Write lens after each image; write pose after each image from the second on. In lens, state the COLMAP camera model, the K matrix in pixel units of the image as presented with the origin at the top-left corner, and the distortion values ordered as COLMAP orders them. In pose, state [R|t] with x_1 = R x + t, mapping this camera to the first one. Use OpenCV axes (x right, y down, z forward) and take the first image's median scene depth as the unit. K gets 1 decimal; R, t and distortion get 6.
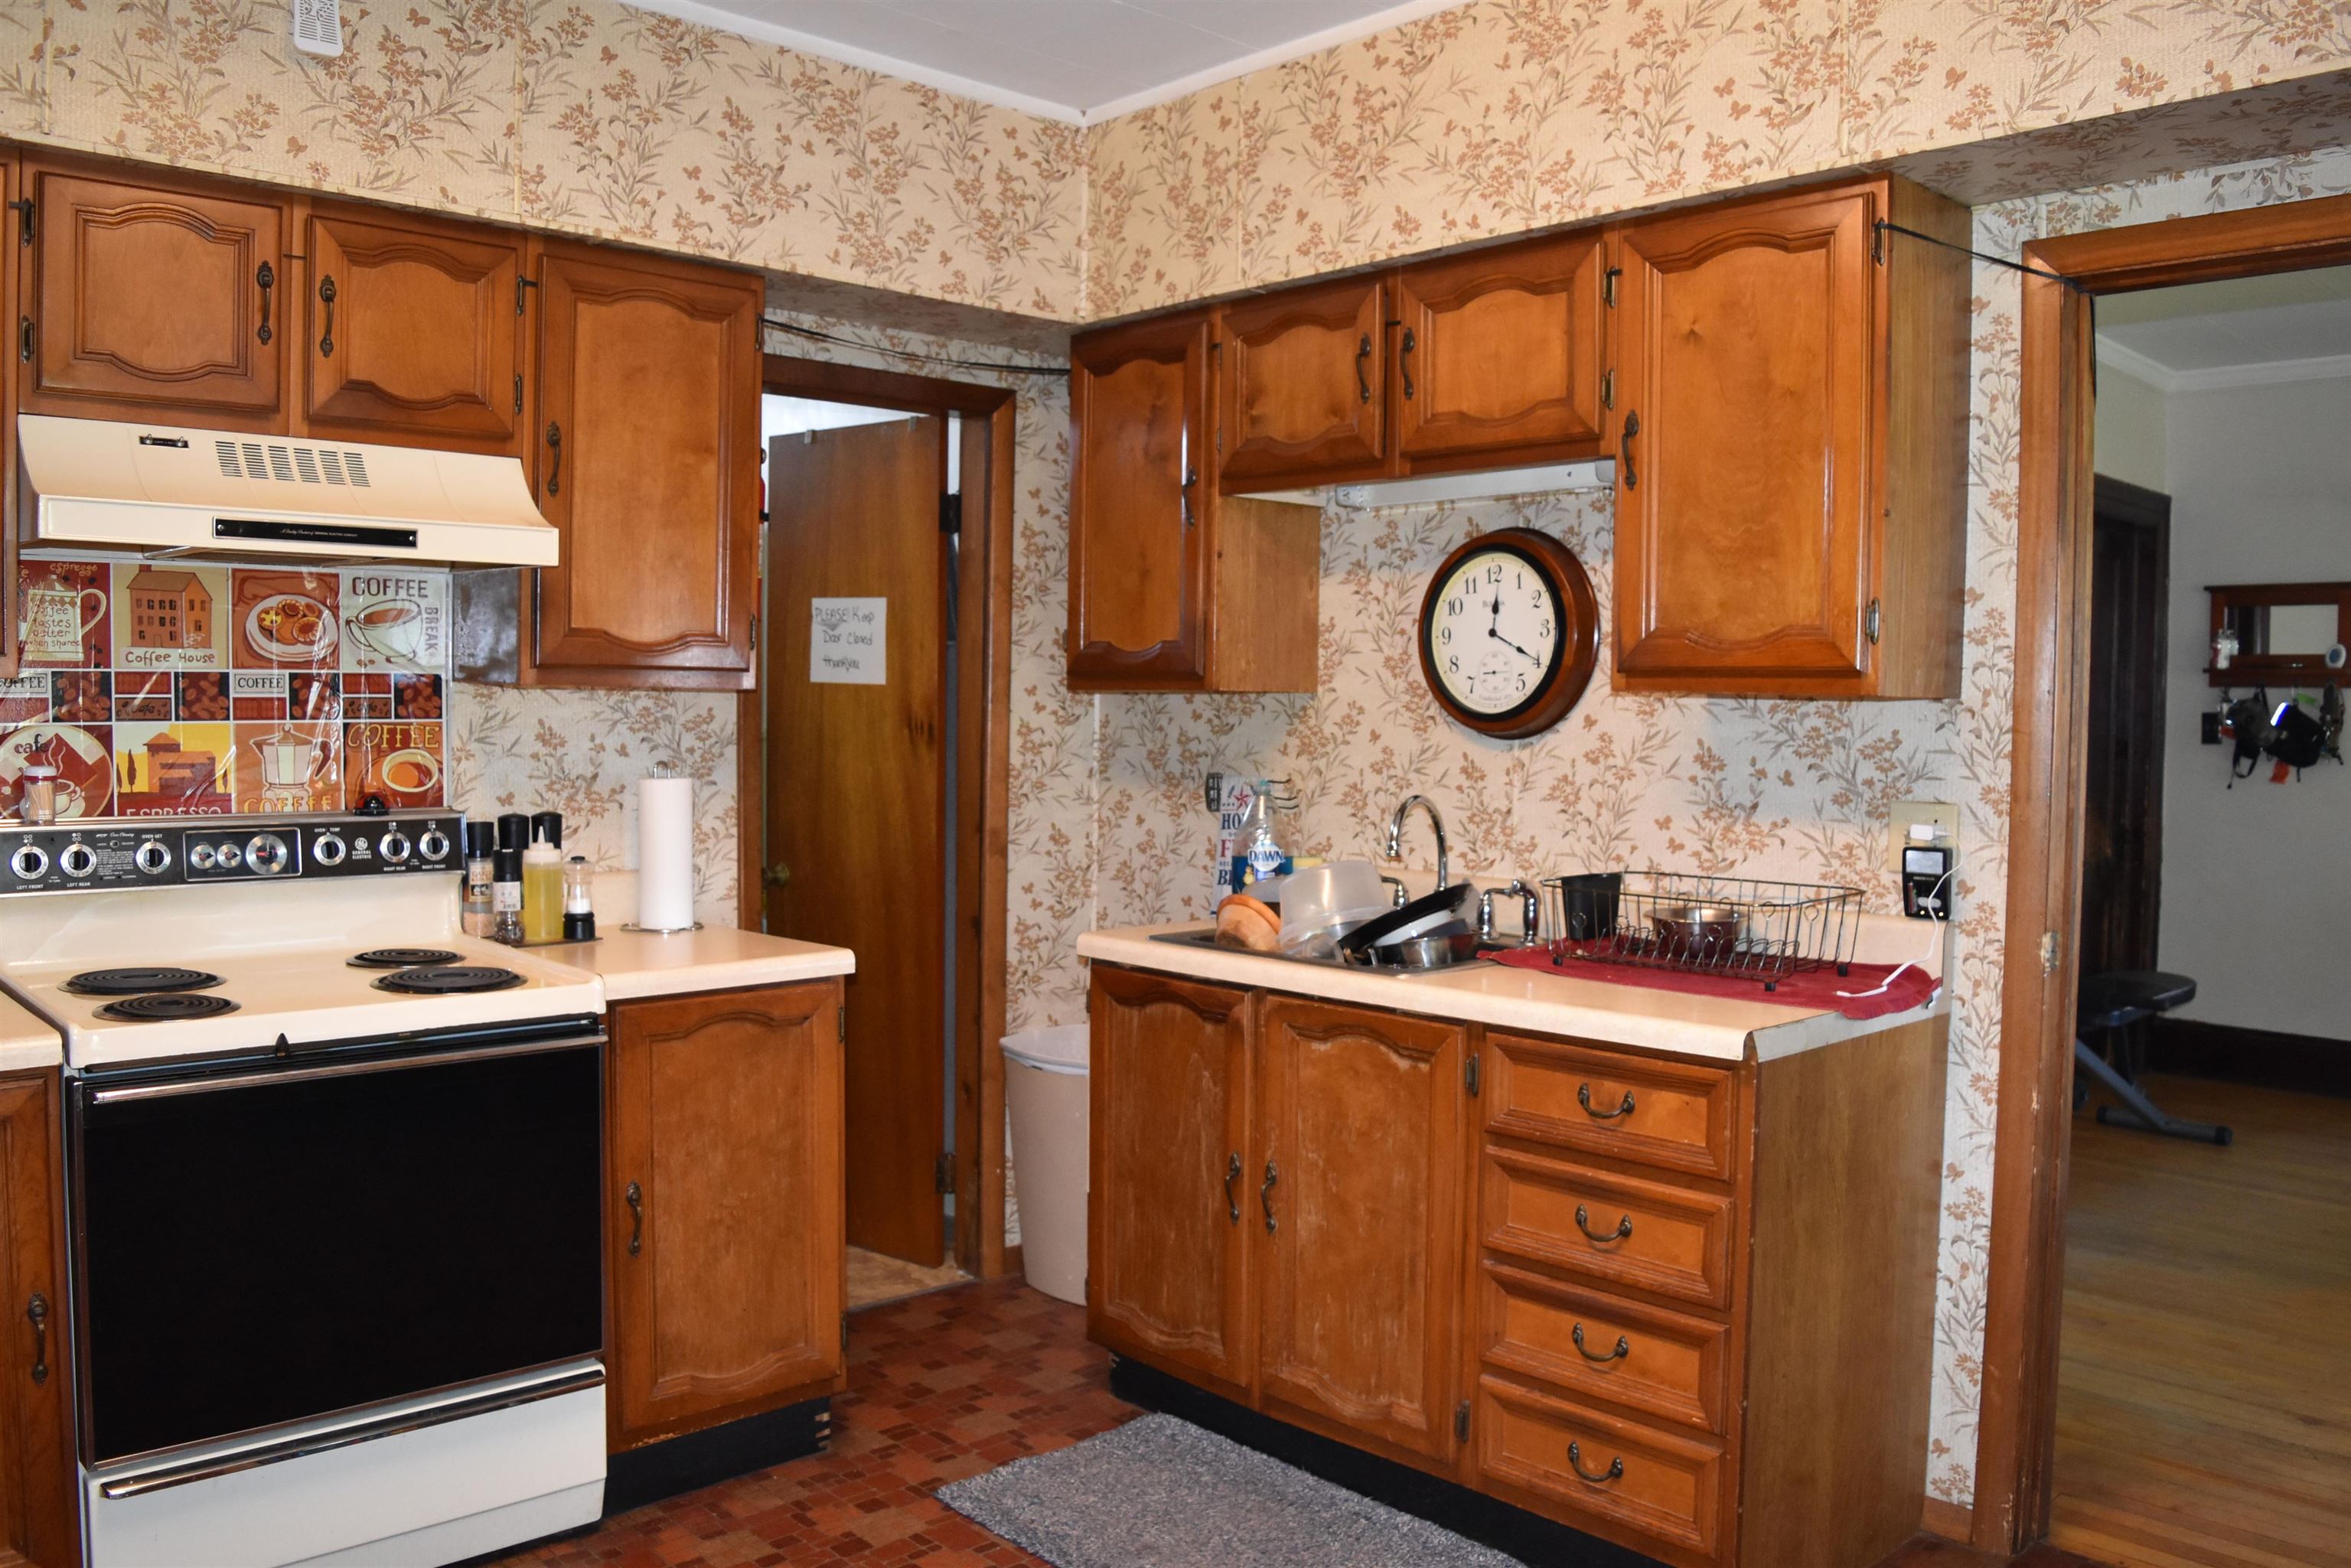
lens RADIAL K [[1838.5, 0, 1182.3], [0, 1838.5, 783.9], [0, 0, 1]] dist [-0.093426, 0.019389]
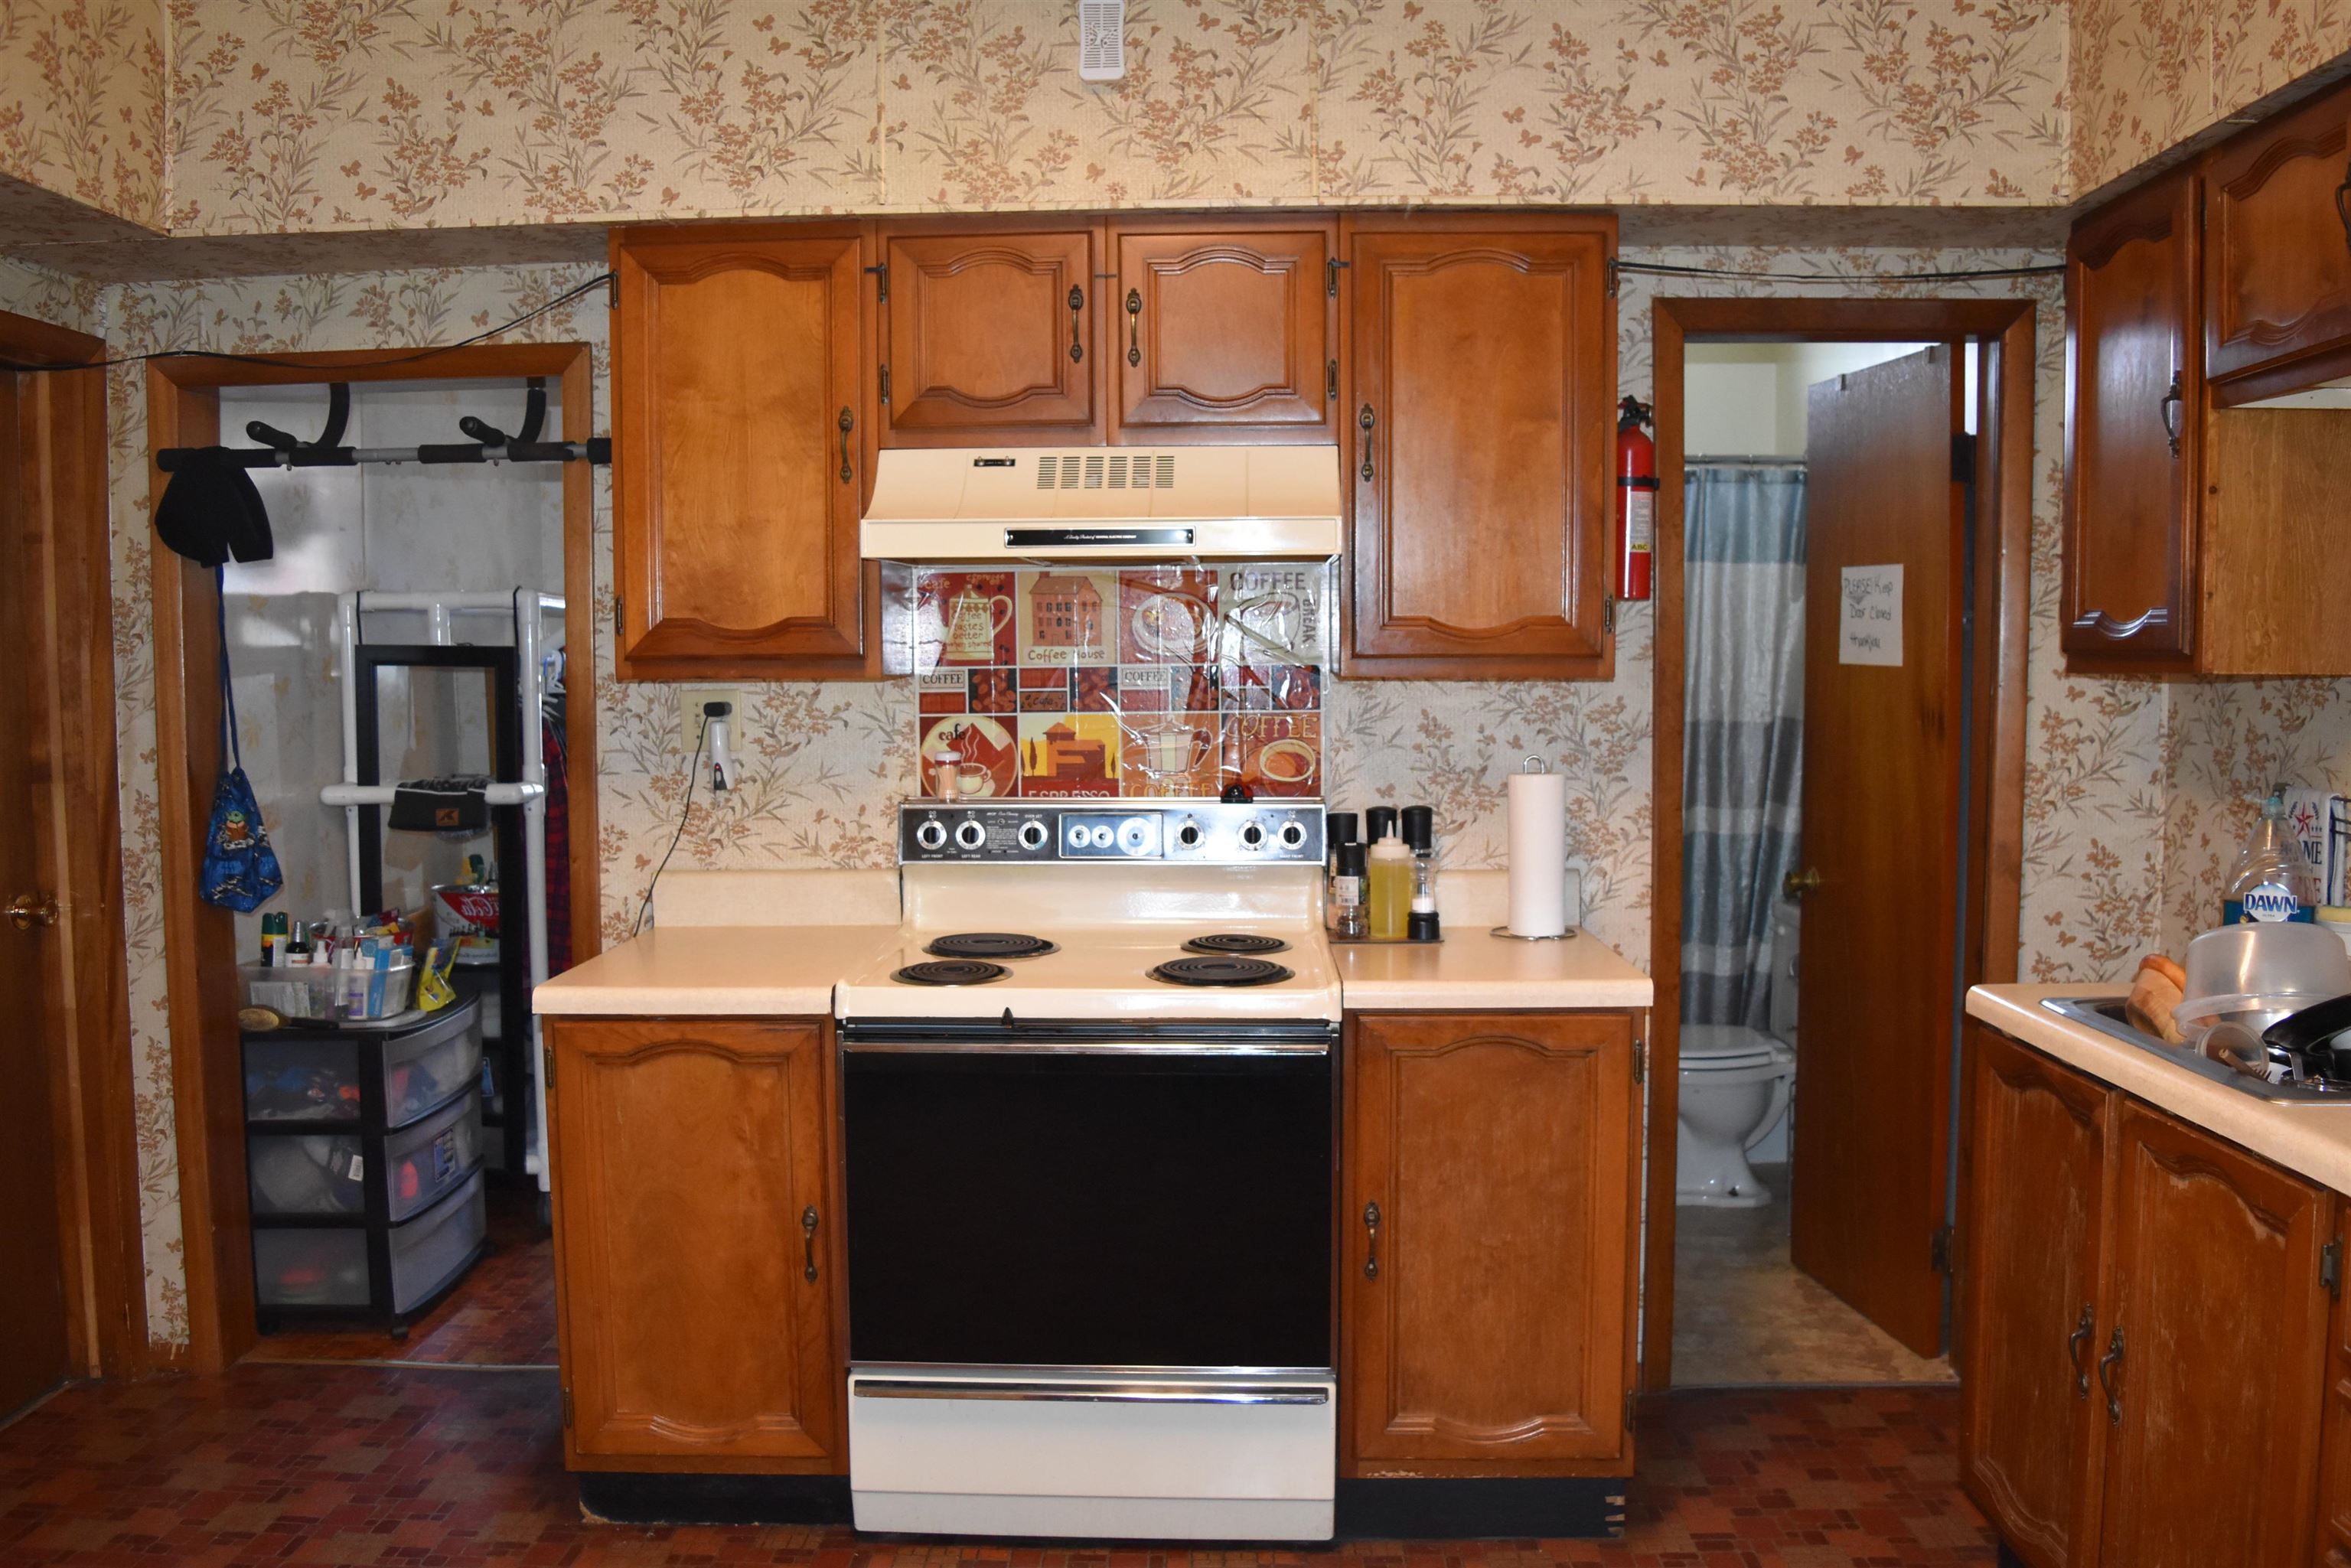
lens RADIAL K [[1838.5, 0, 1177.0], [0, 1838.5, 785.9], [0, 0, 1]] dist [-0.093426, 0.019389]
pose [[0.706487, 0.031488, -0.707025, 0.274407], [-0.019333, 0.999496, 0.025195, -0.018787], [0.707462, -0.004131, 0.706740, 0.235269]]
